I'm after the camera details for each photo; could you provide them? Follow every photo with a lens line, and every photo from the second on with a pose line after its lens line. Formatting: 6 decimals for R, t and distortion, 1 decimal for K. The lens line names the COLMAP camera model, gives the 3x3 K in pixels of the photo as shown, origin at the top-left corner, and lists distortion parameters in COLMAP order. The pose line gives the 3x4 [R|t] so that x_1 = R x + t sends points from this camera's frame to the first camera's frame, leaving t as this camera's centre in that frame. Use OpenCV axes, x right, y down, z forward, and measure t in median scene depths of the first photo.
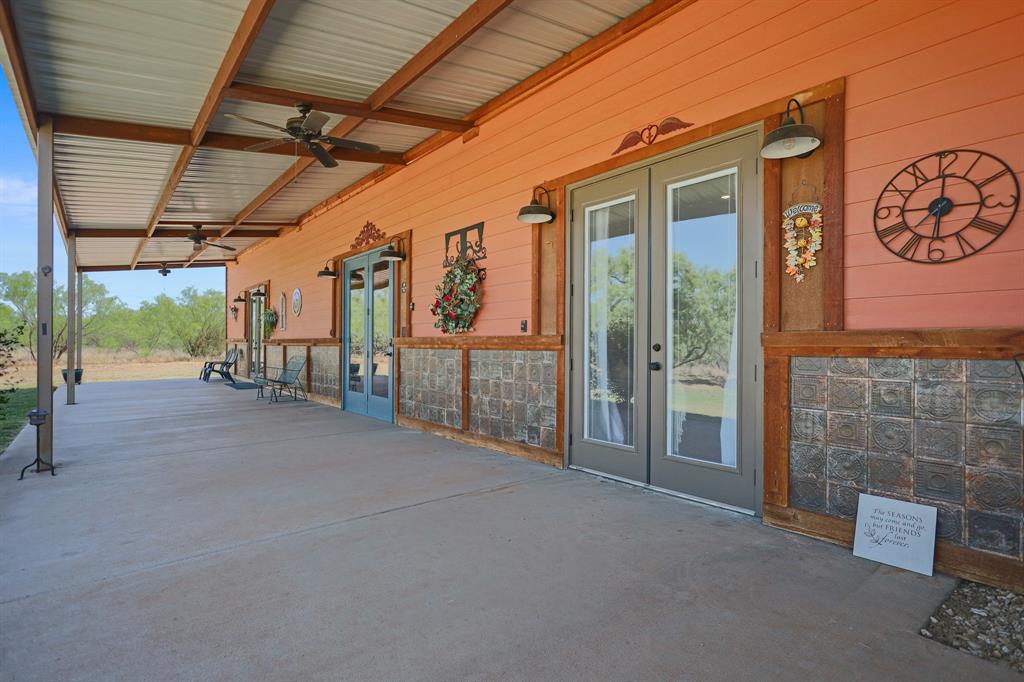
lens RADIAL K [[505.0, 0, 513.3], [0, 505.0, 339.4], [0, 0, 1]] dist [0.000569, 0.000096]
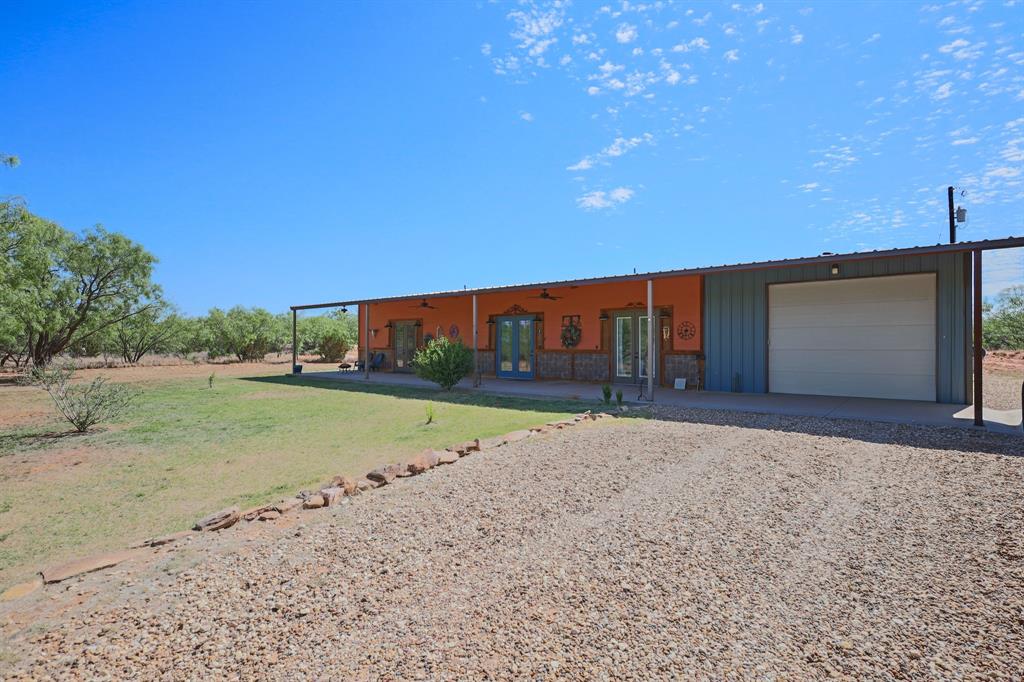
lens RADIAL K [[505.0, 0, 511.2], [0, 505.0, 338.4], [0, 0, 1]] dist [0.000569, 0.000096]
pose [[0.983630, -0.008000, 0.180025, -1.235009], [0.007719, 0.999968, 0.002262, -0.102202], [-0.180037, -0.000836, 0.983659, -2.440144]]
